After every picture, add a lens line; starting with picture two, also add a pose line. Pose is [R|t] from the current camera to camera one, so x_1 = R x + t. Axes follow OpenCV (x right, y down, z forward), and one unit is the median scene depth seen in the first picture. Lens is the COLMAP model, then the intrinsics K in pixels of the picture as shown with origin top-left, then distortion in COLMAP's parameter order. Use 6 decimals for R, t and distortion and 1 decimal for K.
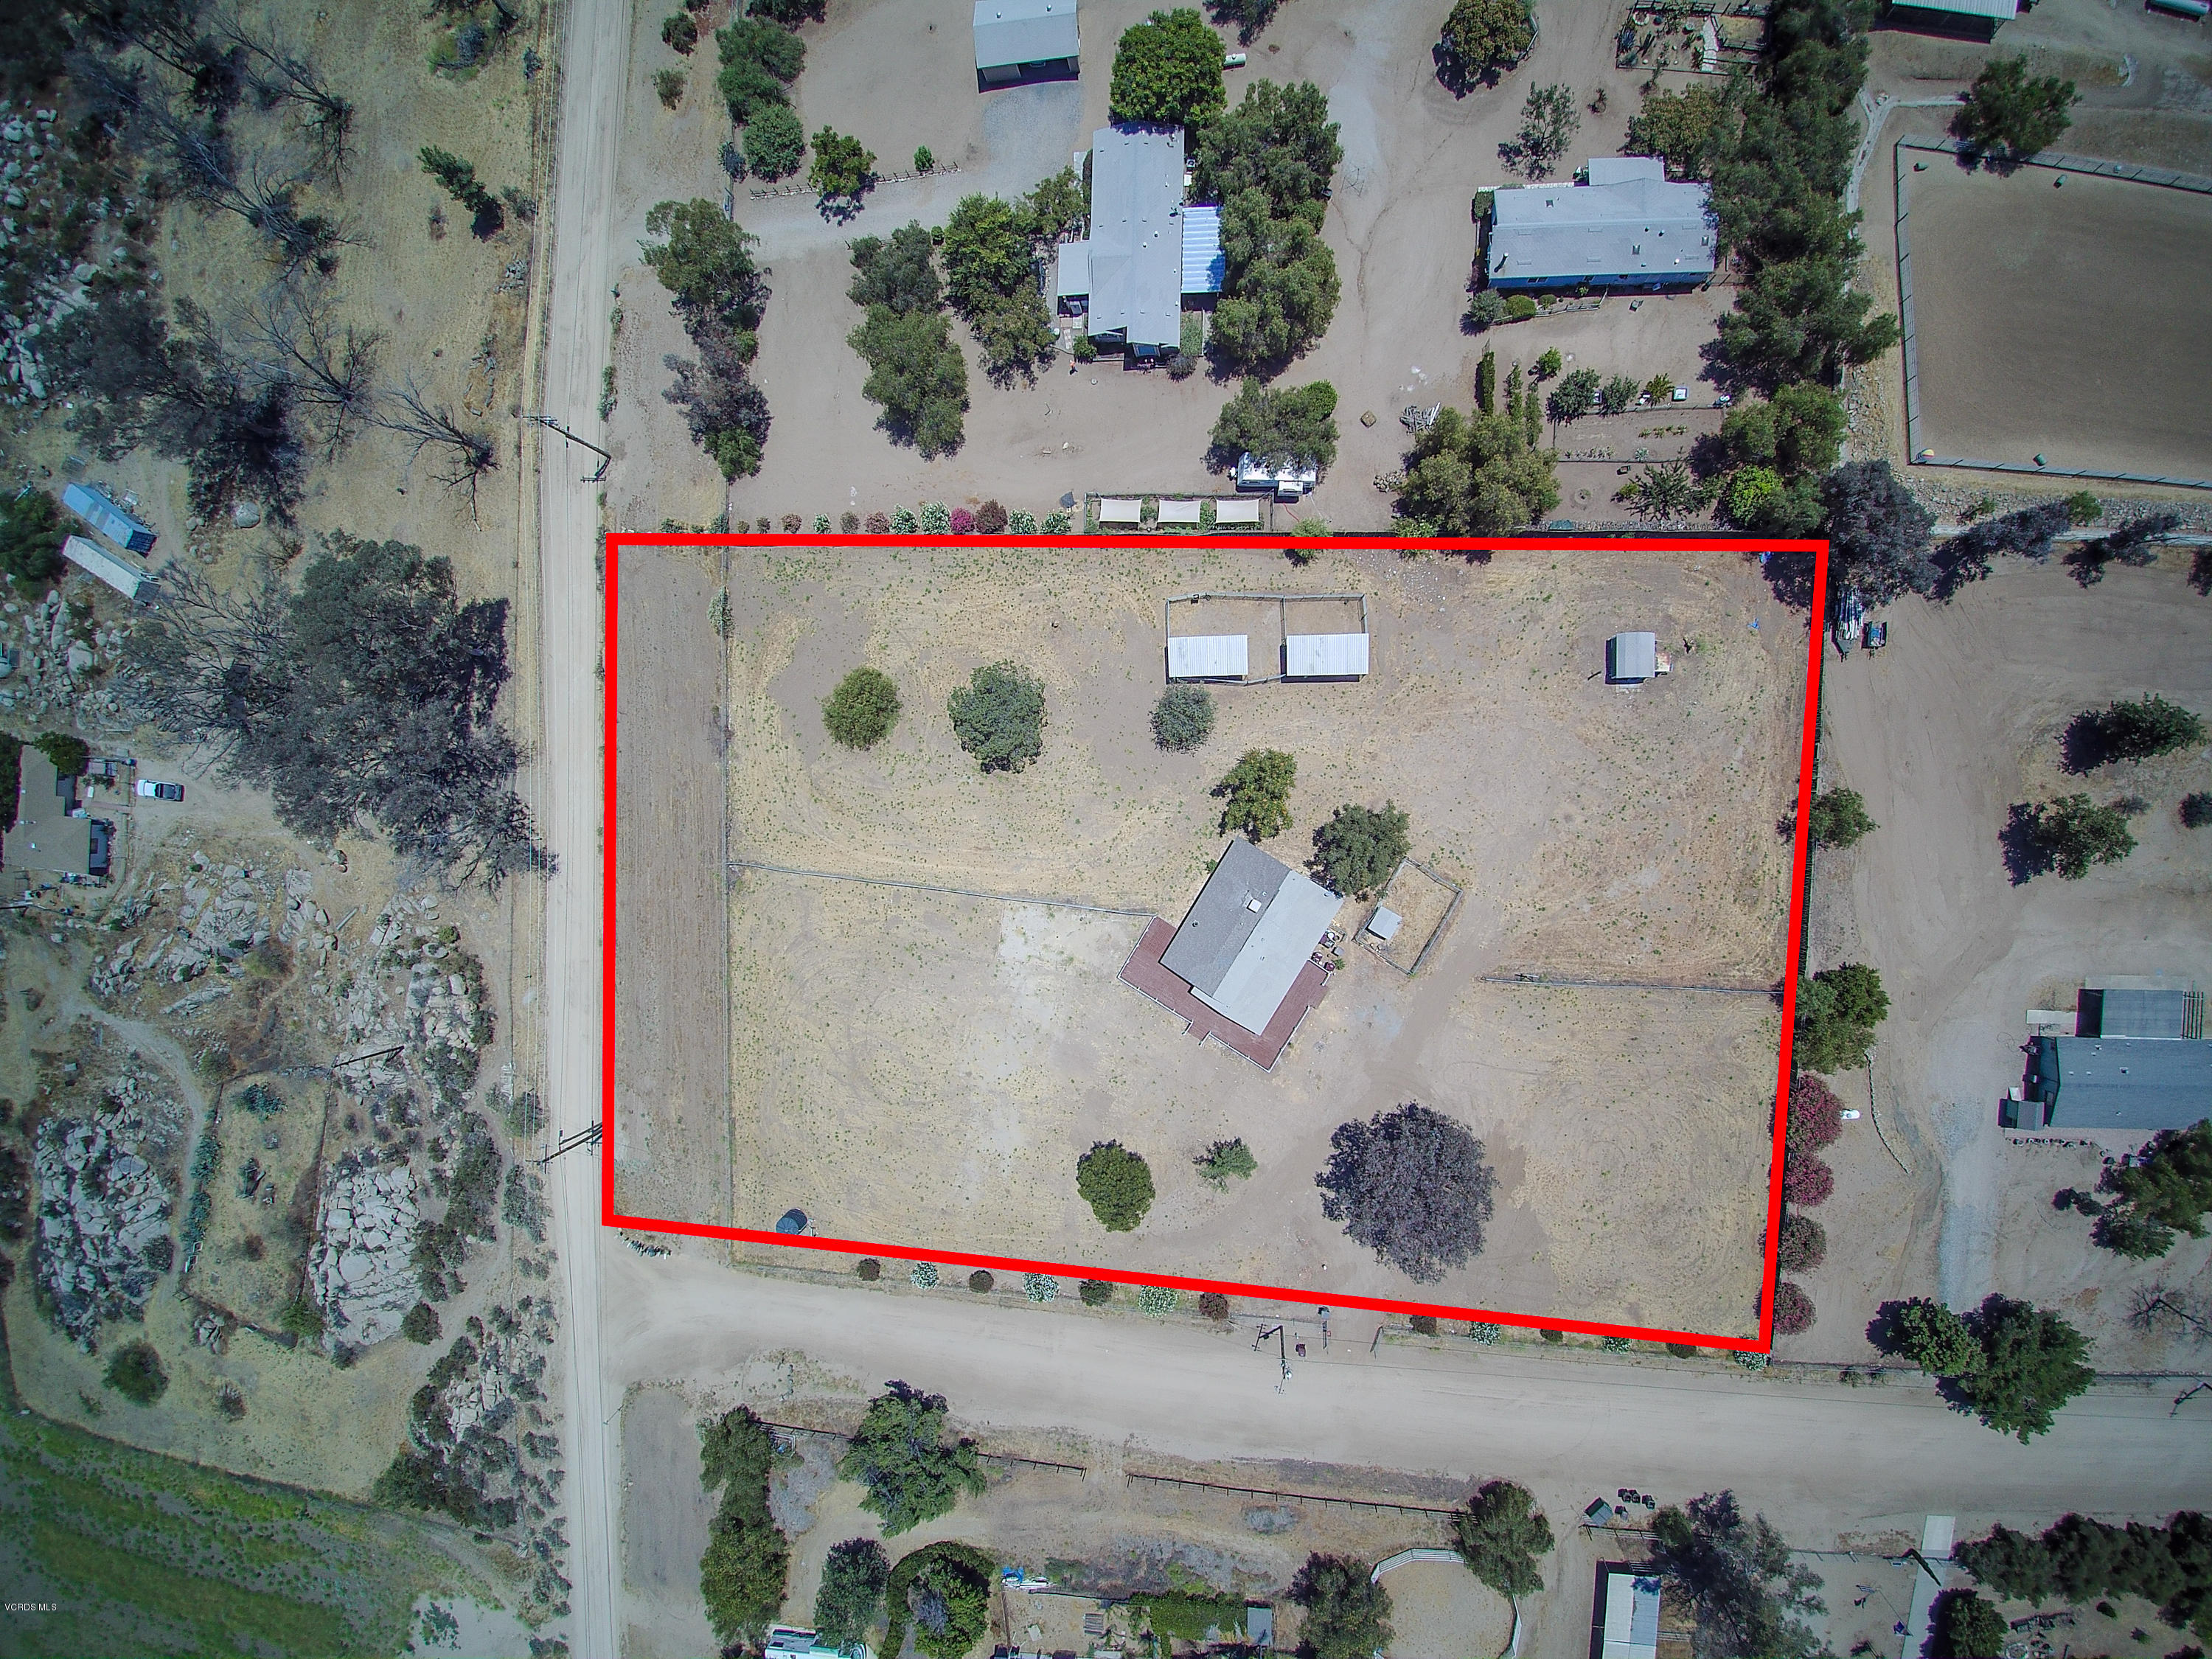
lens RADIAL K [[1053.8, 0, 1134.6], [0, 1053.8, 827.0], [0, 0, 1]] dist [-0.043695, -0.009083]
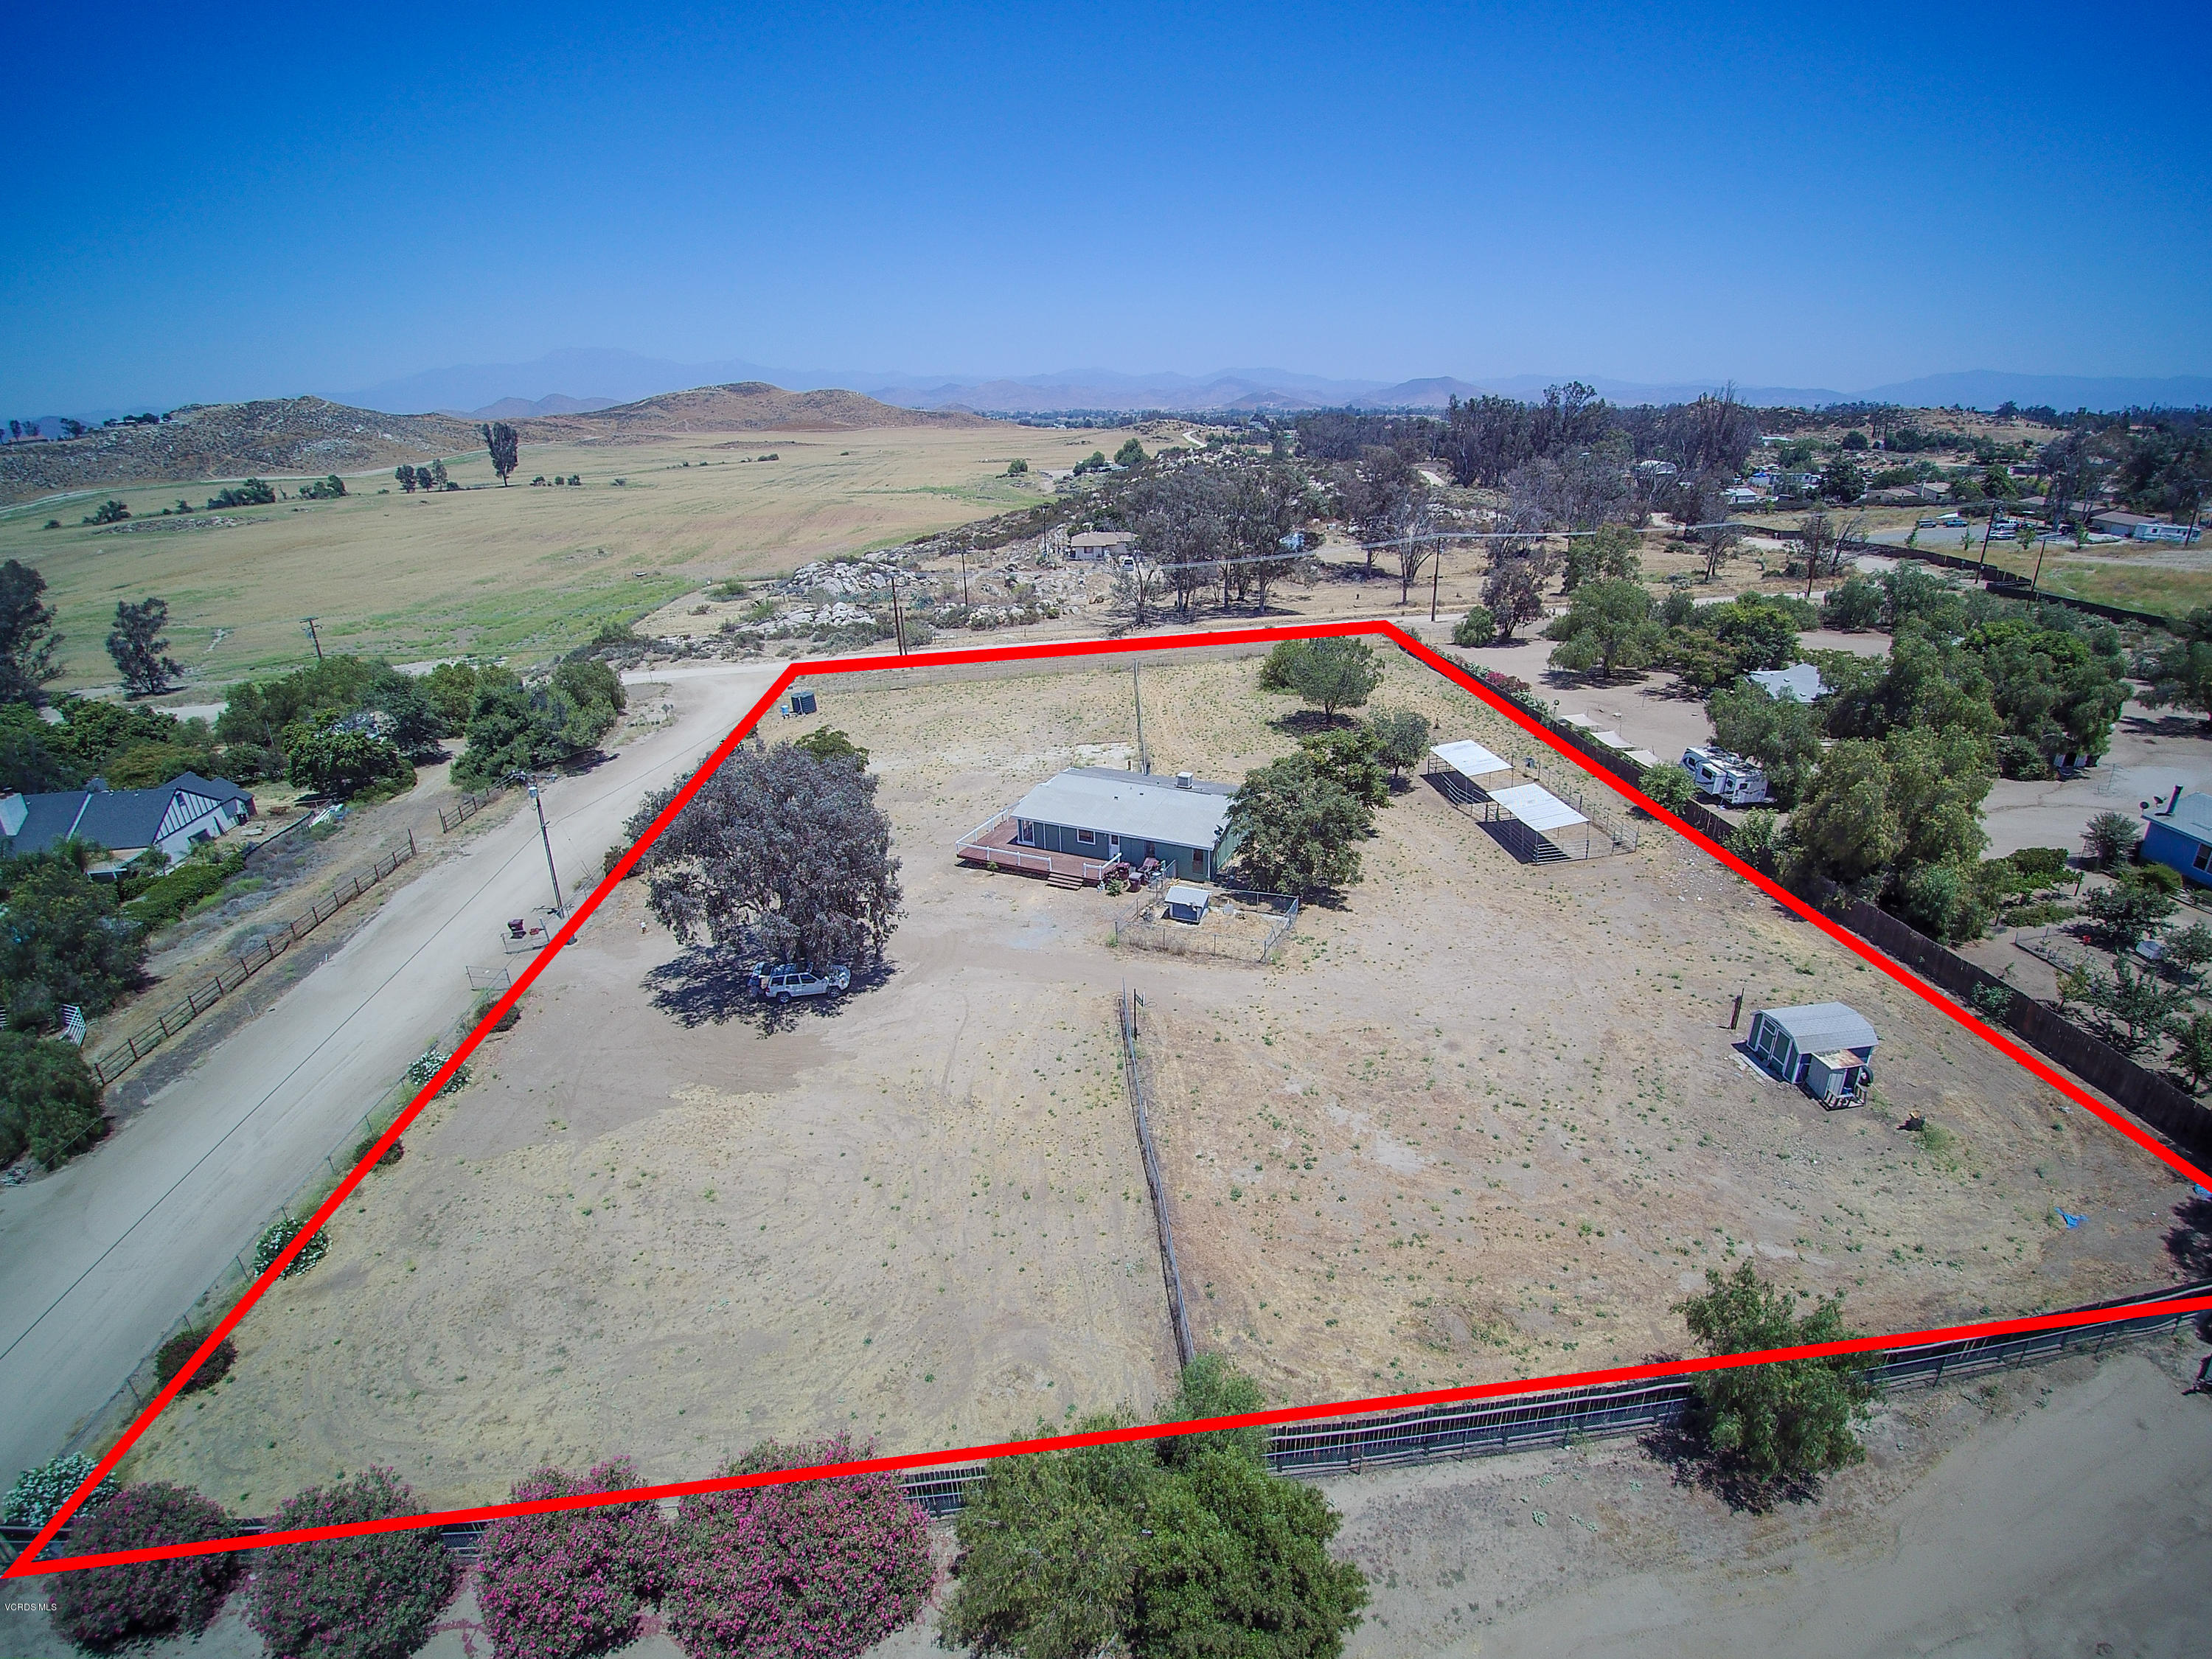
lens RADIAL K [[1053.8, 0, 1134.6], [0, 1053.8, 827.0], [0, 0, 1]] dist [-0.043695, -0.009083]
pose [[0.126049, 0.490028, -0.862545, 0.750177], [-0.991767, 0.042455, -0.120813, 0.195717], [-0.022582, 0.870672, 0.491345, 0.623569]]
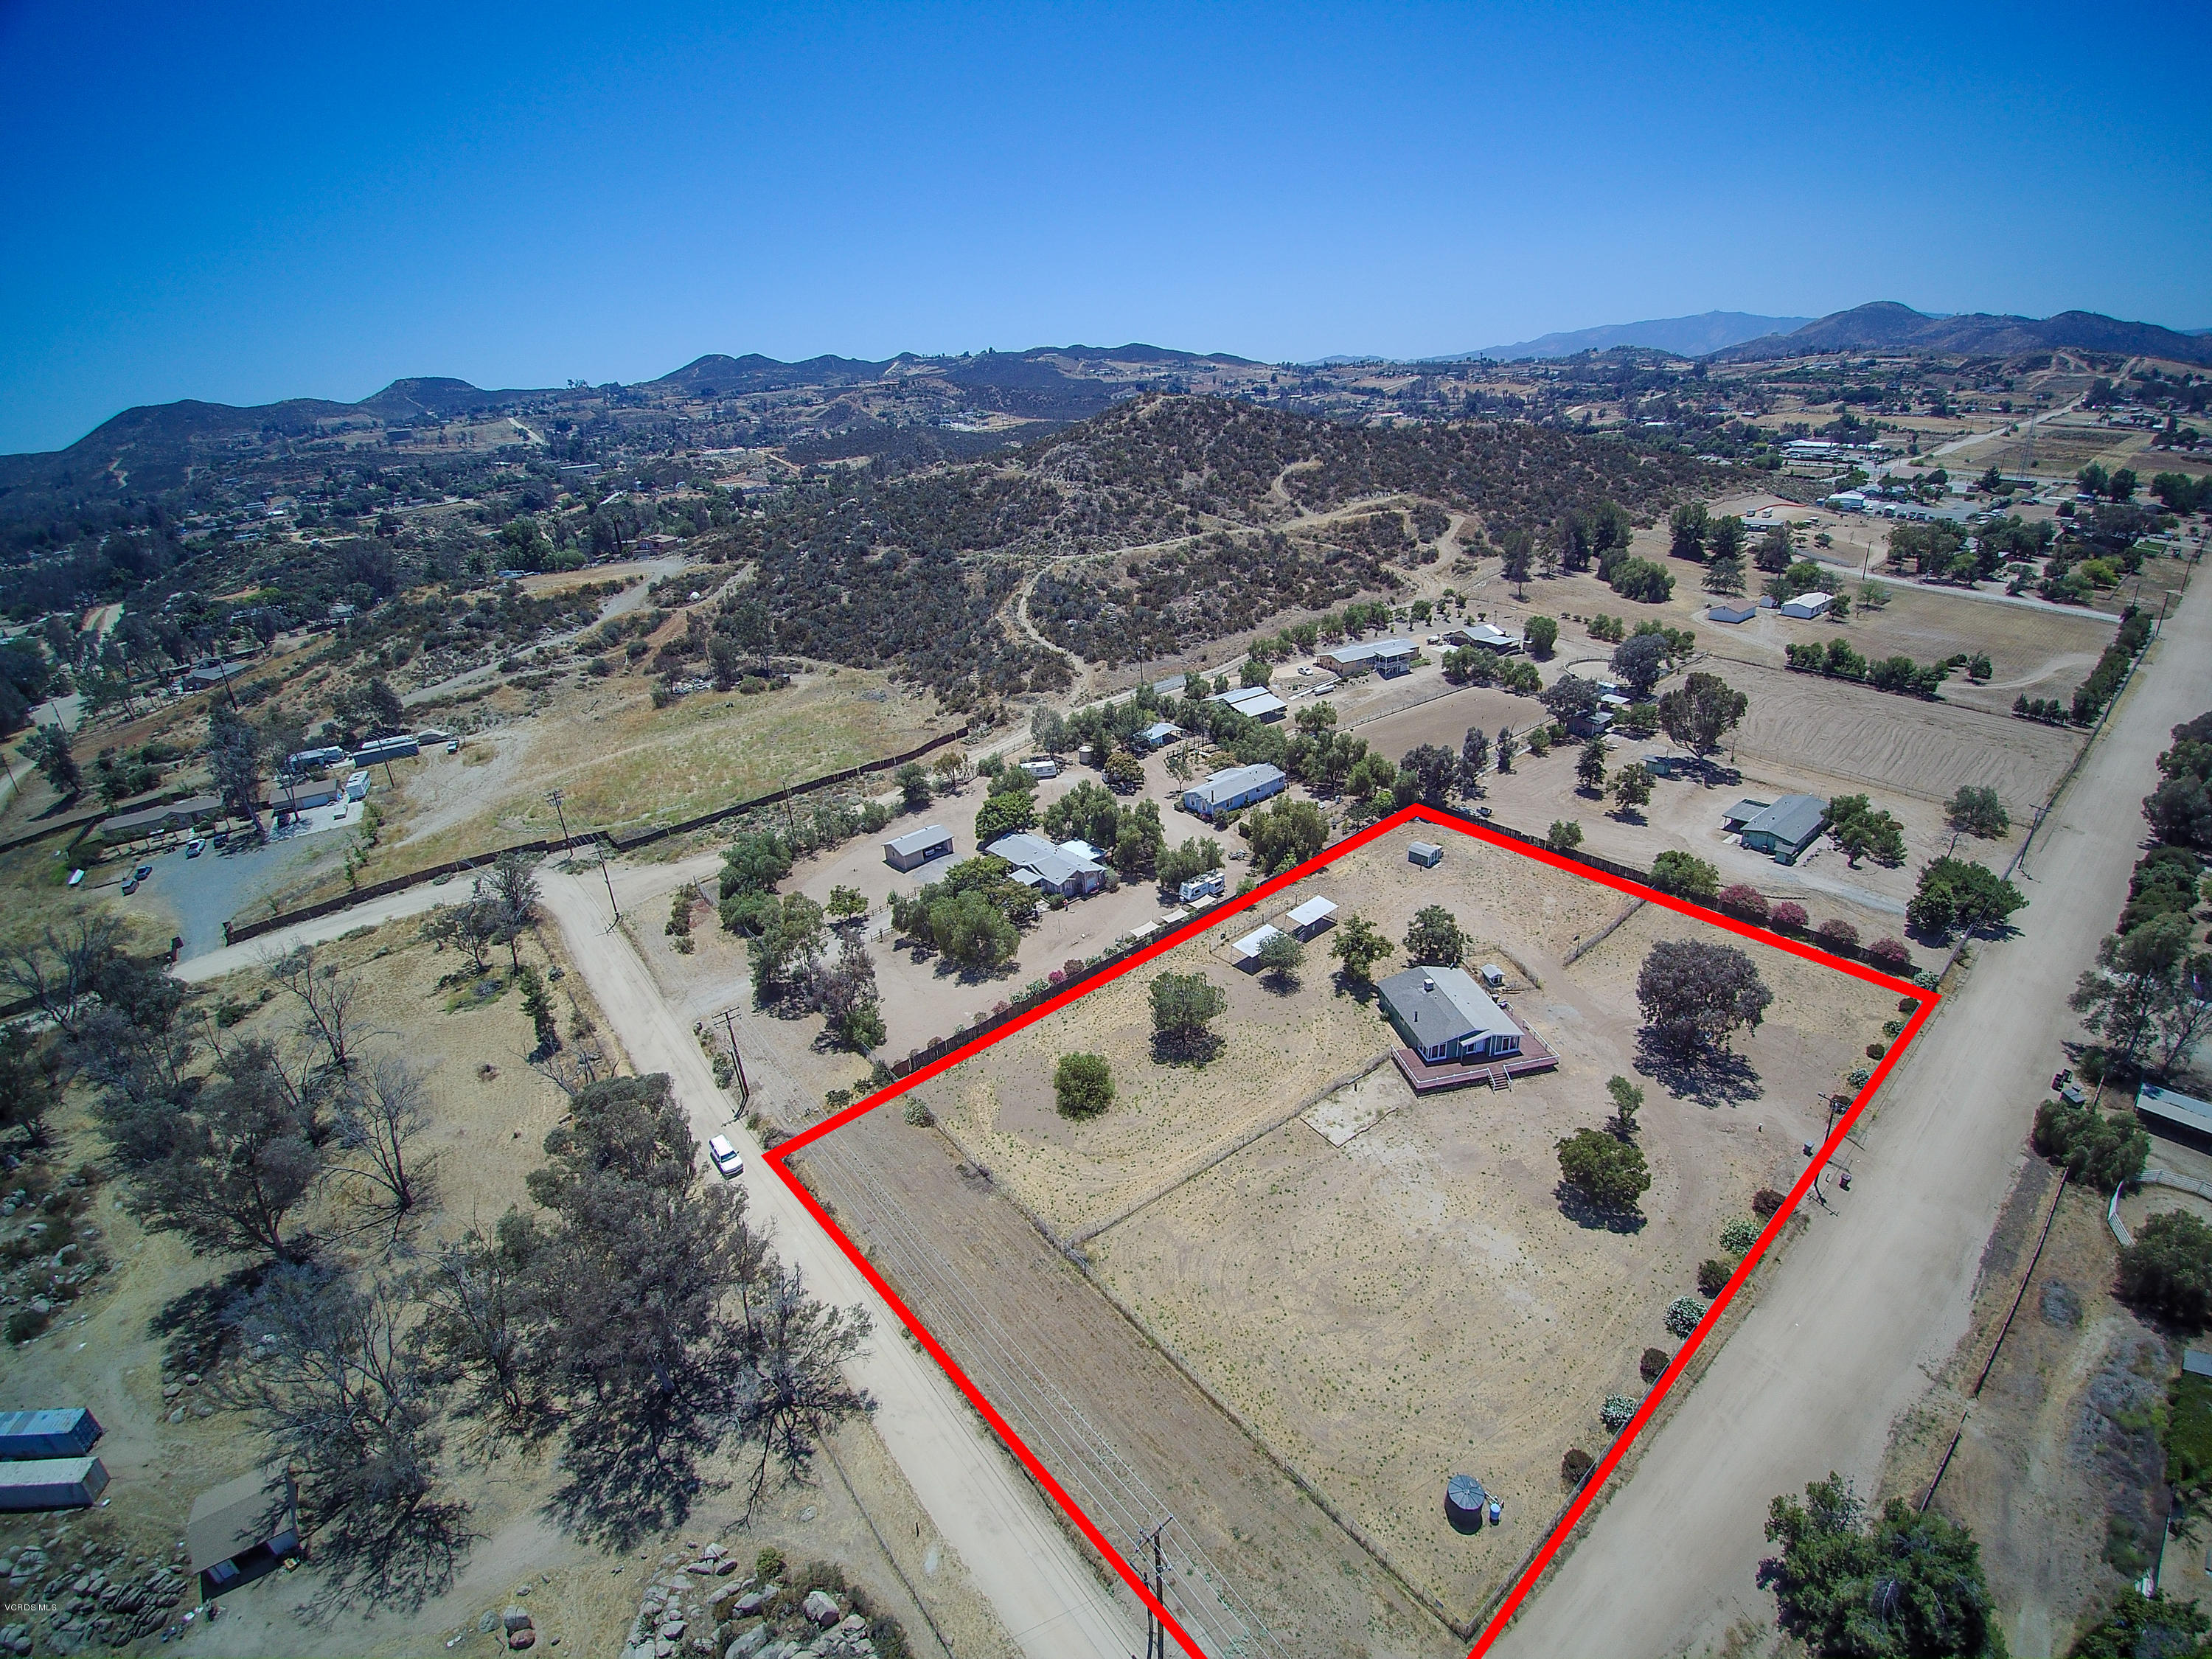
lens RADIAL K [[1028.7, 0, 1136.3], [0, 1028.7, 803.3], [0, 0, 1]] dist [-0.030853, -0.019277]
pose [[0.738256, -0.169314, 0.652925, -0.906569], [0.673883, 0.227216, -0.703032, 0.643337], [-0.029322, 0.959013, 0.281841, 0.414738]]
